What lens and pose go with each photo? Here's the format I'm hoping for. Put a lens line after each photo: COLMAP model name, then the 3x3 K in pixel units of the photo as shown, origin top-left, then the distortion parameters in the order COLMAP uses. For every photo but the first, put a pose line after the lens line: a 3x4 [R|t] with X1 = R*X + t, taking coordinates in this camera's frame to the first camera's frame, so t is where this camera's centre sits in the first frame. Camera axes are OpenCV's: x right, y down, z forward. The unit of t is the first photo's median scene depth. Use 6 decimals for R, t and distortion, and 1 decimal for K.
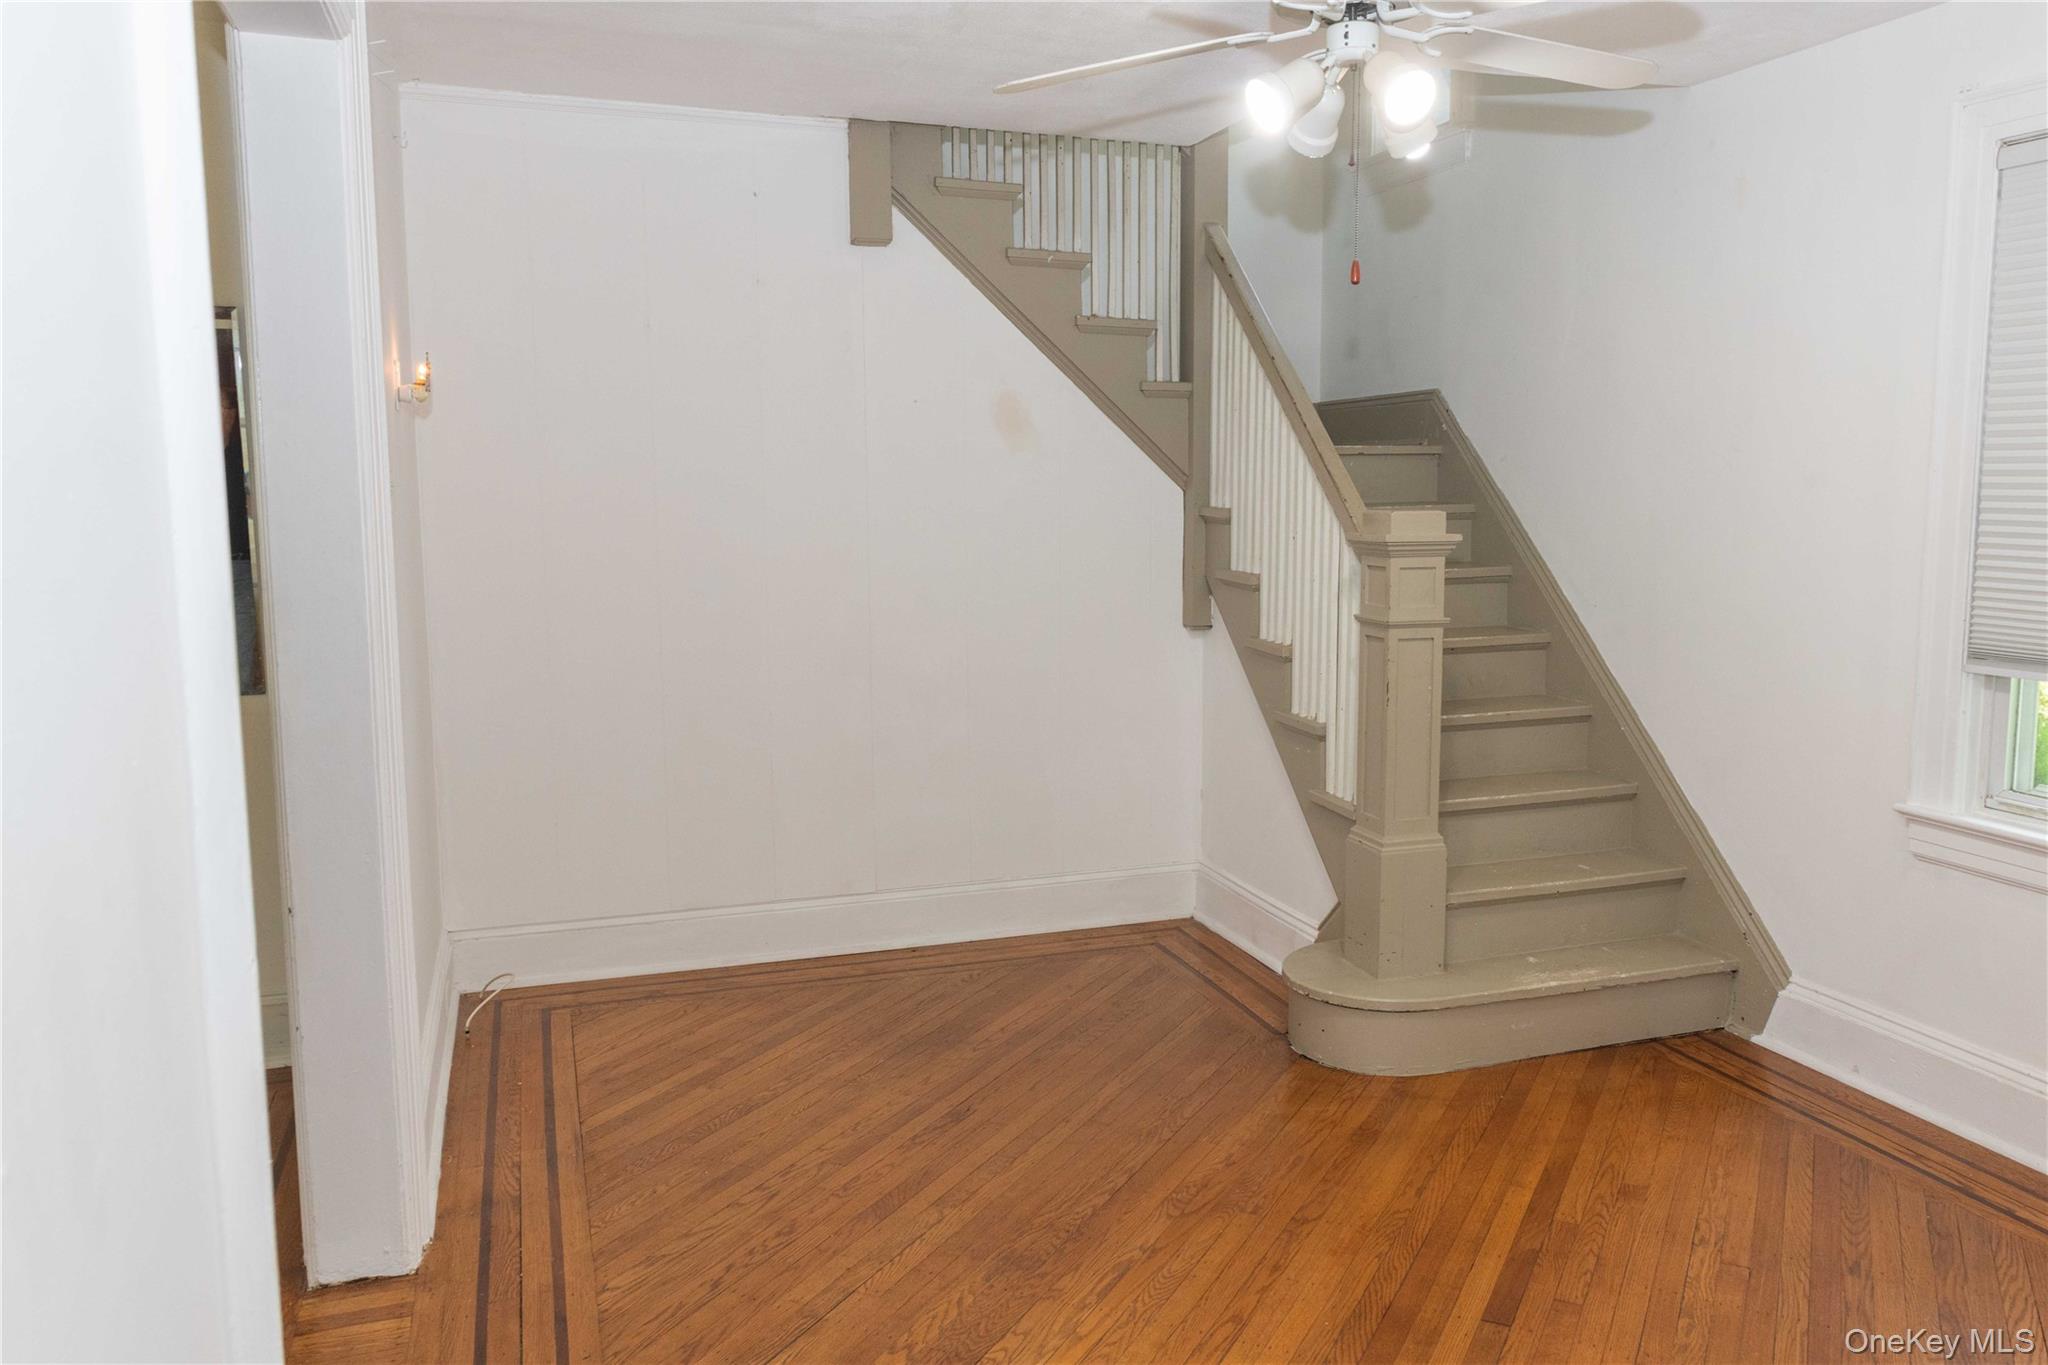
lens RADIAL K [[1576.6, 0, 1025.3], [0, 1576.6, 675.0], [0, 0, 1]] dist [-0.006248, -0.006279]
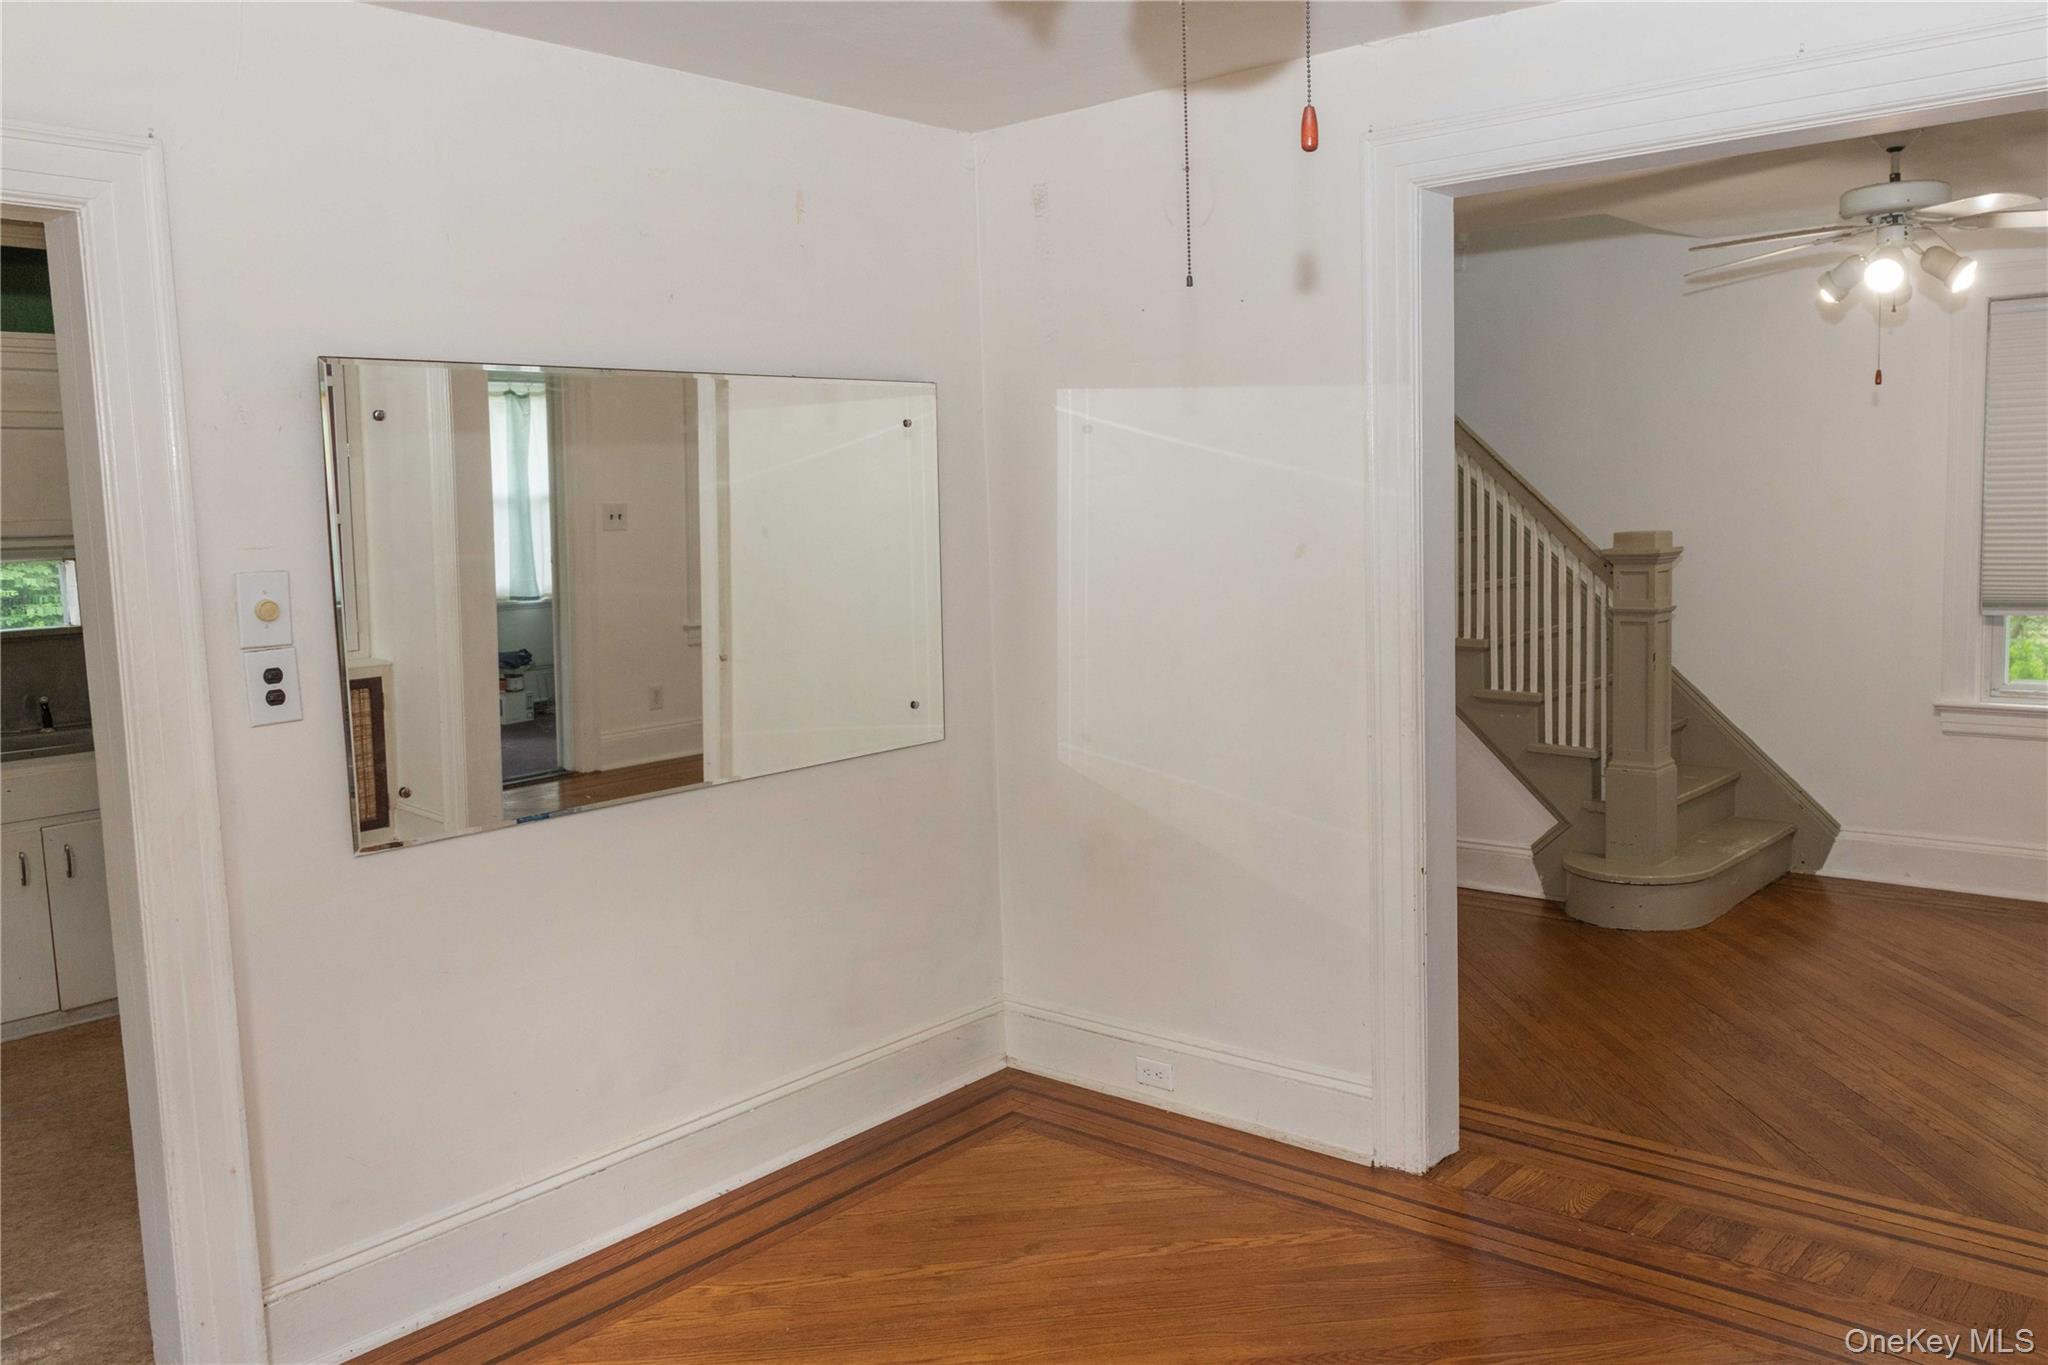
lens RADIAL K [[1576.6, 0, 1038.0], [0, 1576.6, 680.7], [0, 0, 1]] dist [-0.006248, -0.006279]
pose [[0.876690, -0.081629, 0.474079, -1.042921], [0.094104, 0.995559, -0.002603, -0.021557], [-0.471761, 0.046895, 0.880479, 0.018680]]
